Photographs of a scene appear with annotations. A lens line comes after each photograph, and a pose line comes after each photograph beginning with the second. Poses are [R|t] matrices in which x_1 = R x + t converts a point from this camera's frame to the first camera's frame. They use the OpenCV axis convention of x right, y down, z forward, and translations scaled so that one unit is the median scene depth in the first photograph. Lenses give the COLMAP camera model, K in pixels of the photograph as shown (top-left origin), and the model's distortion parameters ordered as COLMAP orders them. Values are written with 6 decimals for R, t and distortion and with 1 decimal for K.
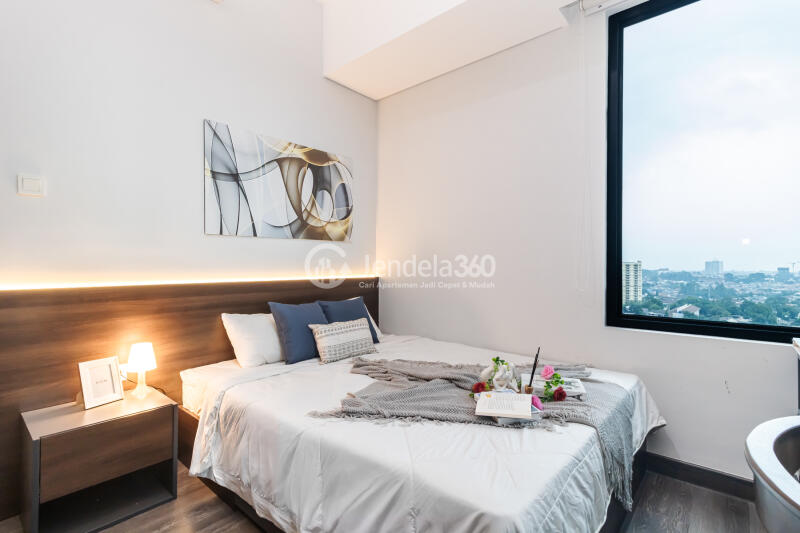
lens RADIAL K [[370.5, 0, 400.4], [0, 370.5, 264.1], [0, 0, 1]] dist [0.000802, -0.000065]
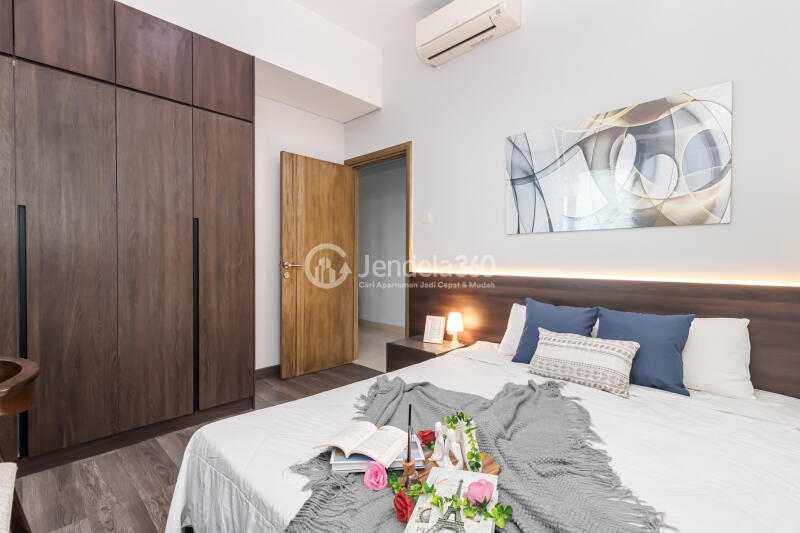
lens RADIAL K [[370.5, 0, 401.4], [0, 370.5, 262.8], [0, 0, 1]] dist [0.000802, -0.000065]
pose [[-0.038184, 0.009883, -0.999222, 0.560682], [-0.004707, 0.999938, 0.010070, -0.000745], [0.999260, 0.005088, -0.038135, 0.595015]]
